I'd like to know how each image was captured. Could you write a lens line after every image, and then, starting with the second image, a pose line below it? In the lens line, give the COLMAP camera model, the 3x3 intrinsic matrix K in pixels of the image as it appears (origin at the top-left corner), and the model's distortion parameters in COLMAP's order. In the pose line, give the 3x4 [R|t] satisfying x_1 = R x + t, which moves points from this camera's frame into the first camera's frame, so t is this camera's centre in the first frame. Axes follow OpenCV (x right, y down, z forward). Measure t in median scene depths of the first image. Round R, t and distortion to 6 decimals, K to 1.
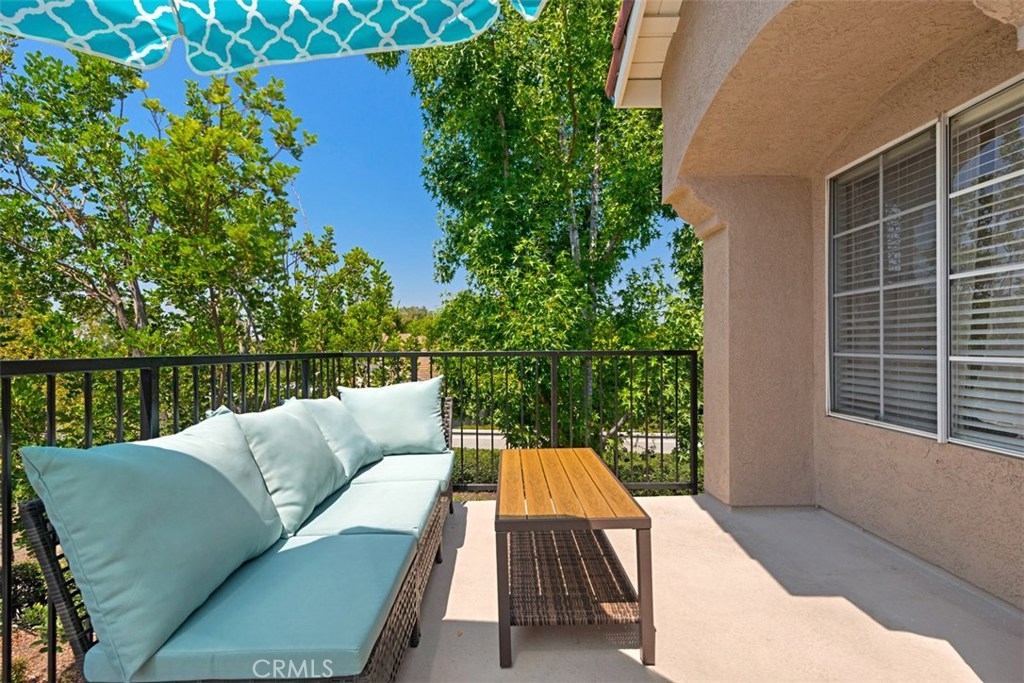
lens RADIAL K [[442.5, 0, 500.7], [0, 442.5, 347.0], [0, 0, 1]] dist [0.000756, 0.000164]
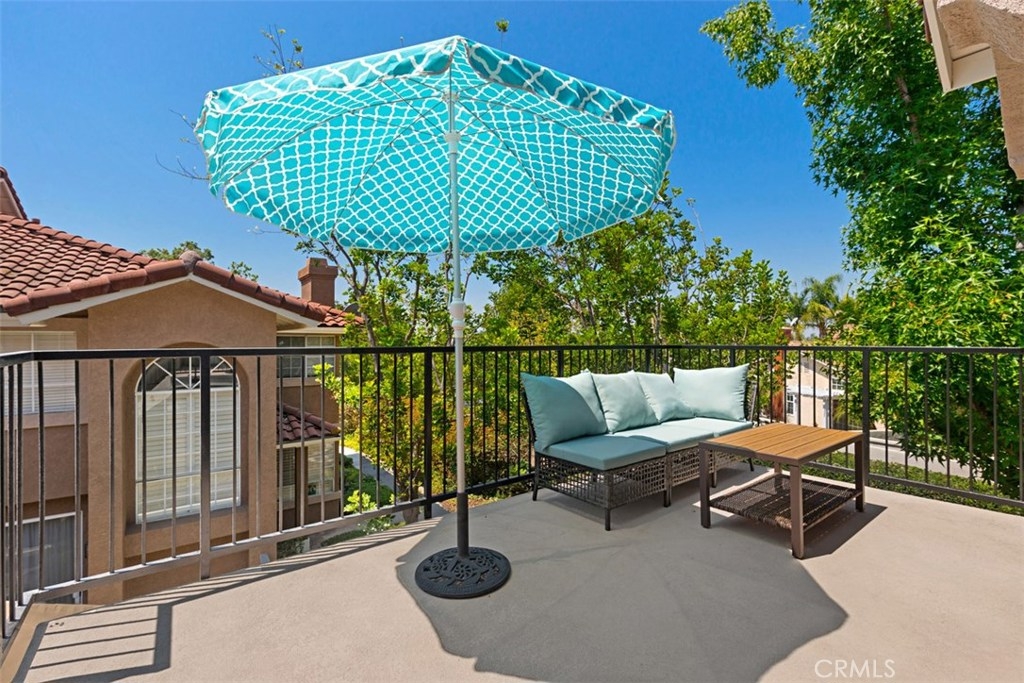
lens RADIAL K [[446.6, 0, 519.4], [0, 446.6, 338.3], [0, 0, 1]] dist [0.001830, 0.000491]
pose [[0.625505, 0.002316, -0.780217, 0.250404], [-0.002808, 0.999996, 0.000717, -0.005531], [0.780215, 0.001742, 0.625509, -0.181968]]
